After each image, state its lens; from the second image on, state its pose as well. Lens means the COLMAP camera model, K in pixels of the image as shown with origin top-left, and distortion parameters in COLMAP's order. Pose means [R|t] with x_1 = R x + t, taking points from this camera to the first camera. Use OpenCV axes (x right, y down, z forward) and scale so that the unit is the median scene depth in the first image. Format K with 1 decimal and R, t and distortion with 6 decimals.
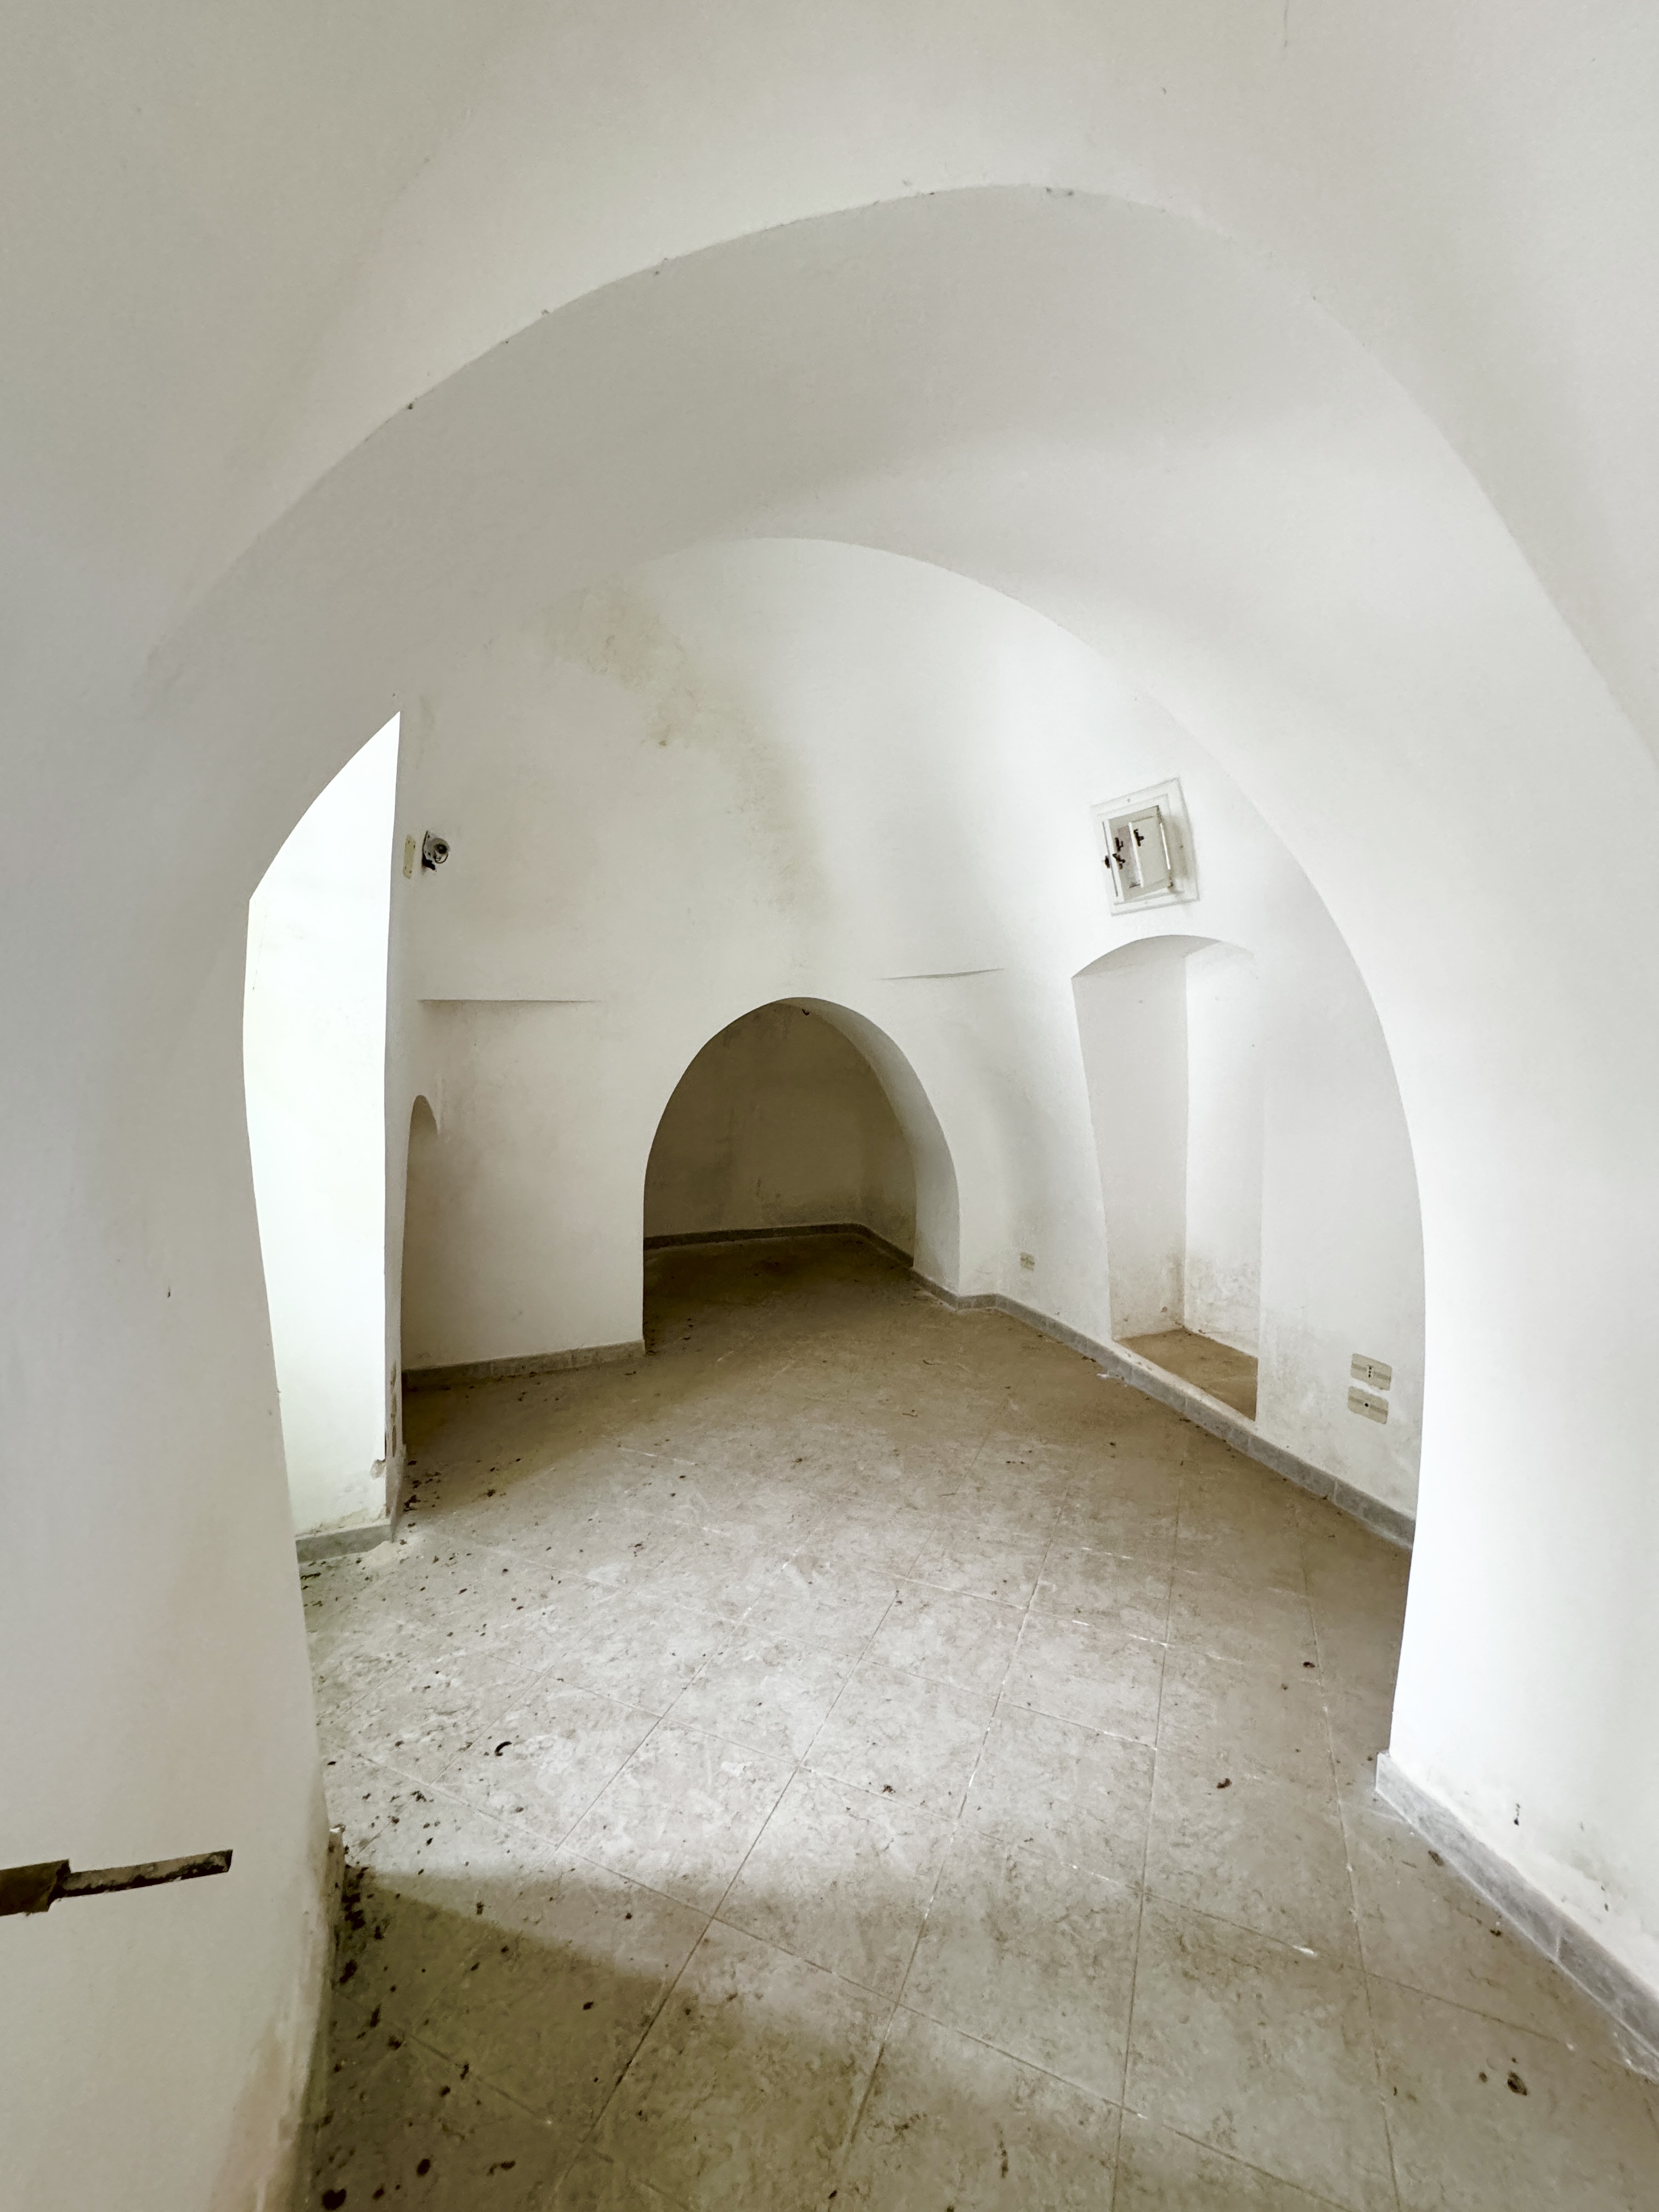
lens RADIAL K [[878.2, 0, 832.7], [0, 878.2, 1108.9], [0, 0, 1]] dist [-0.002286, -0.000093]
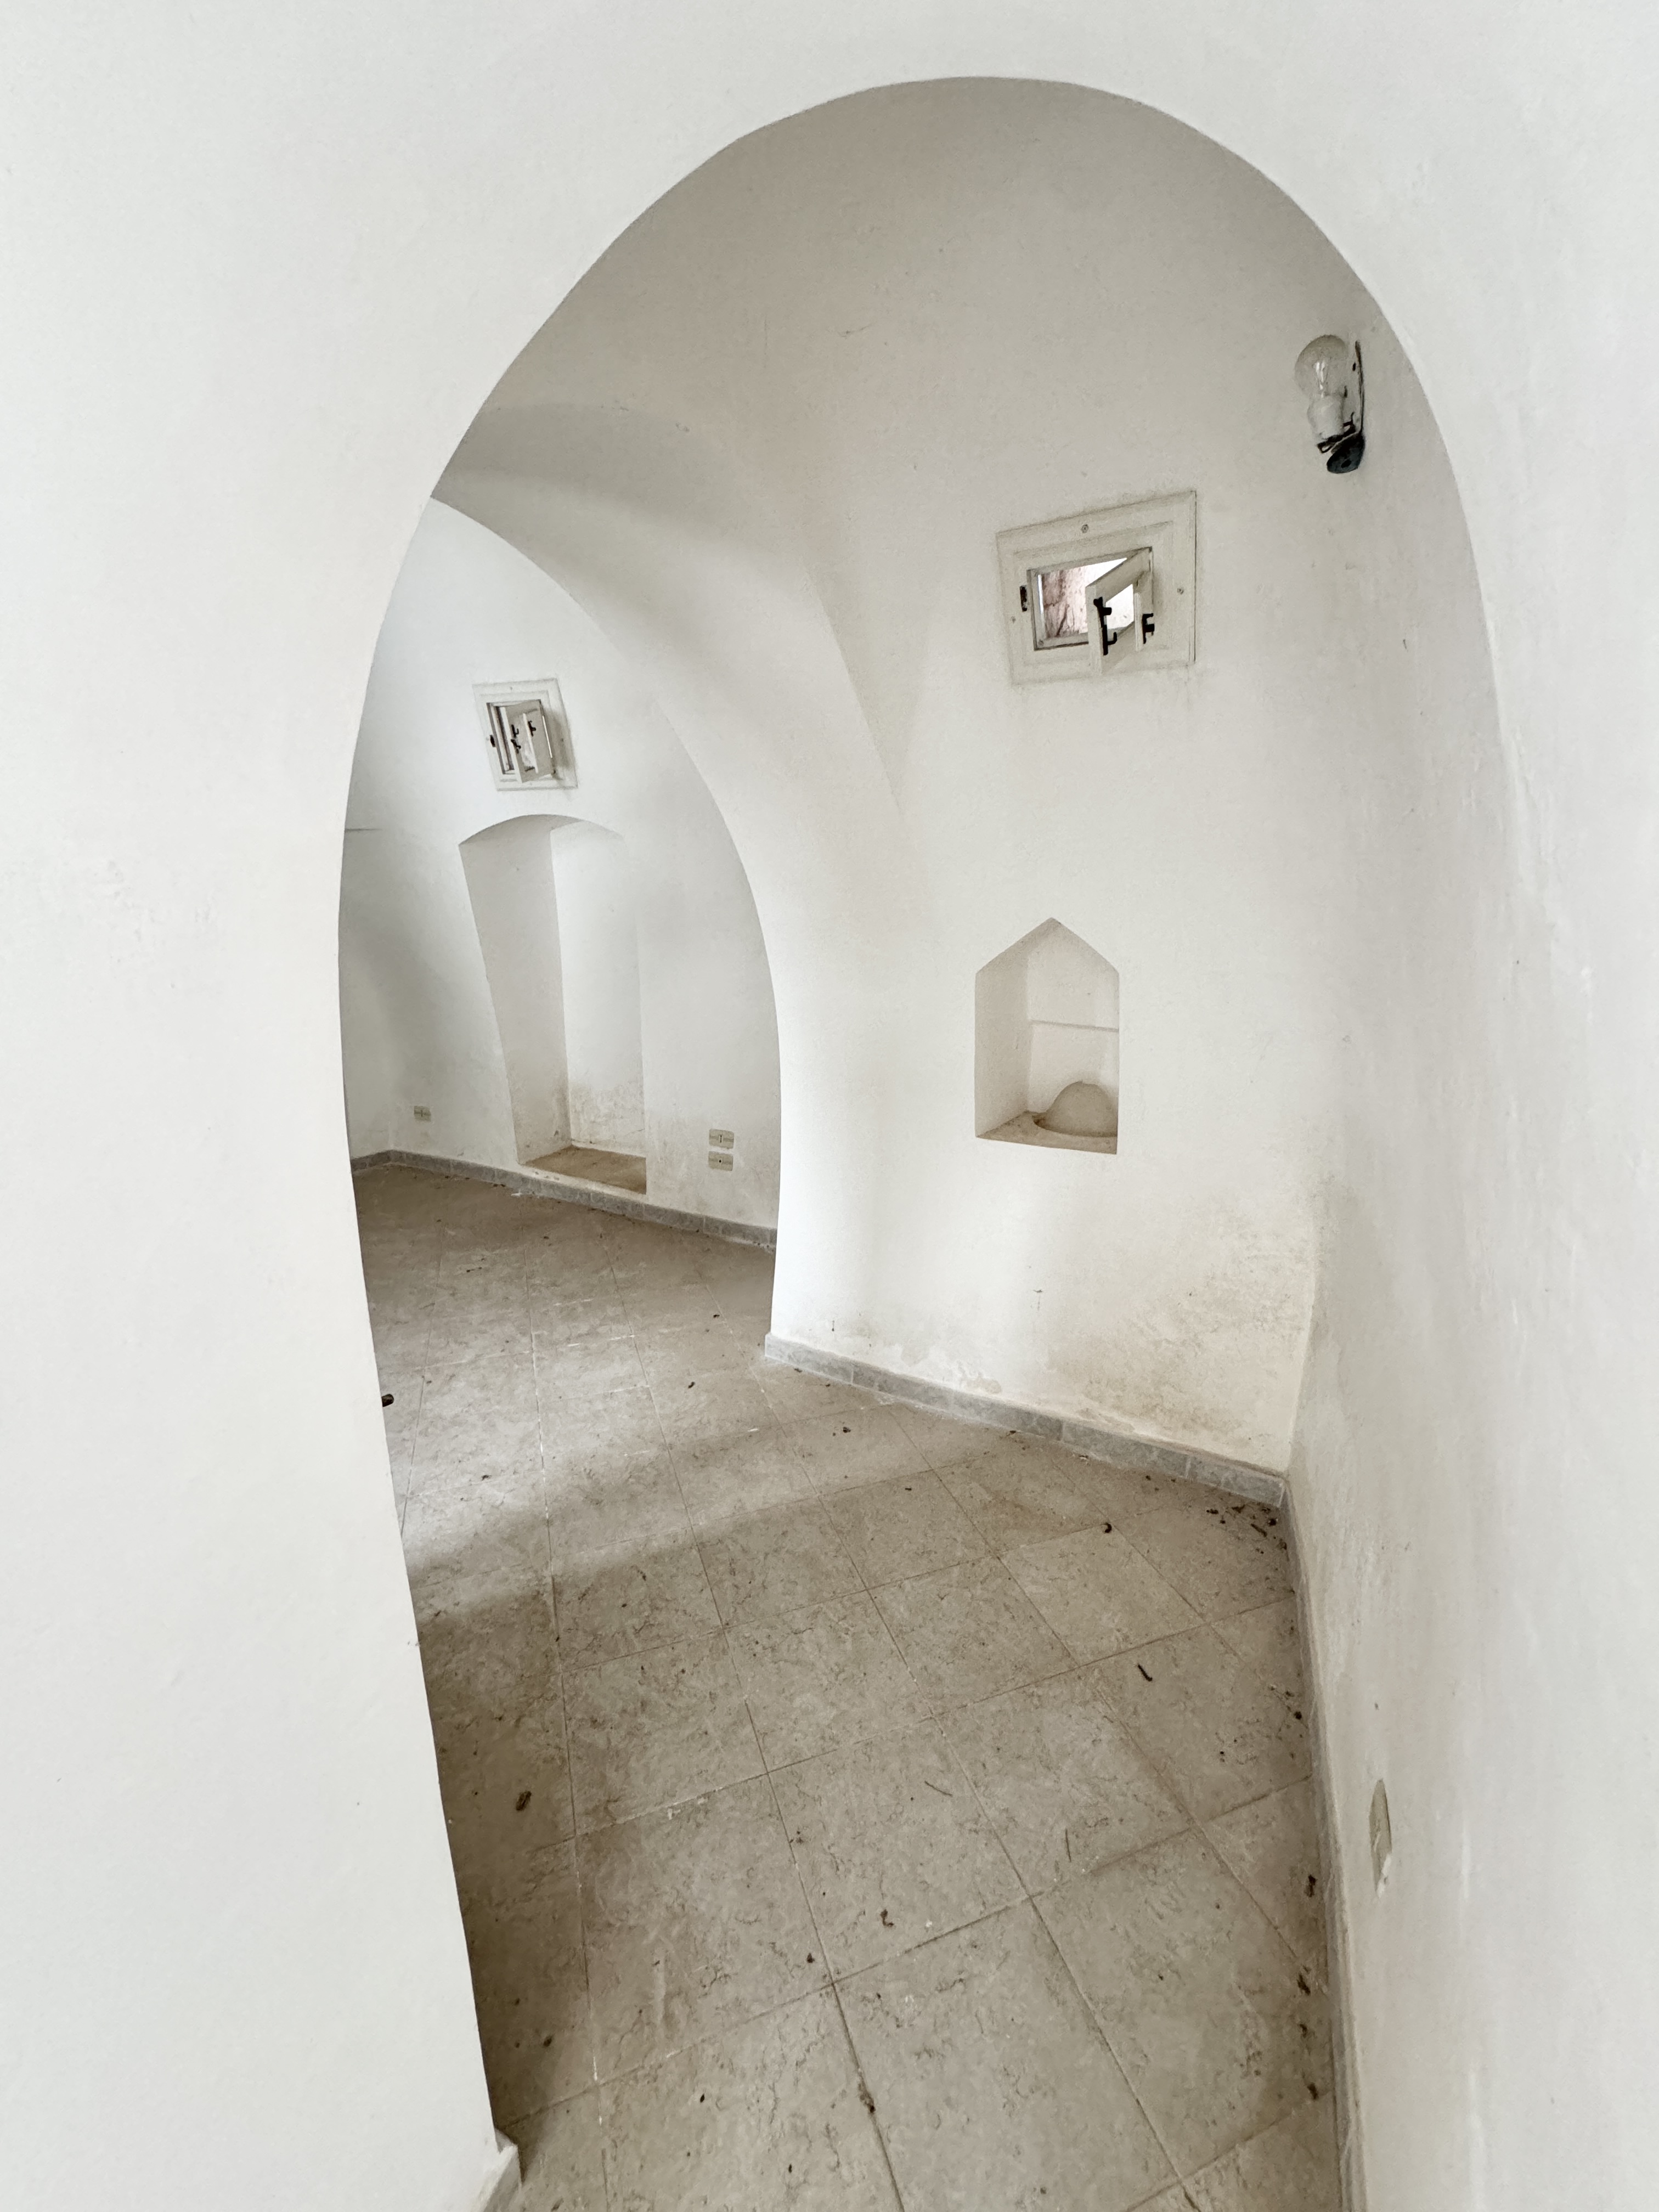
lens RADIAL K [[878.2, 0, 832.7], [0, 878.2, 1108.9], [0, 0, 1]] dist [-0.002286, -0.000093]
pose [[0.713699, -0.139410, 0.686439, -0.262742], [0.030027, 0.985182, 0.168862, 0.005695], [-0.699809, -0.099905, 0.707309, -0.174525]]
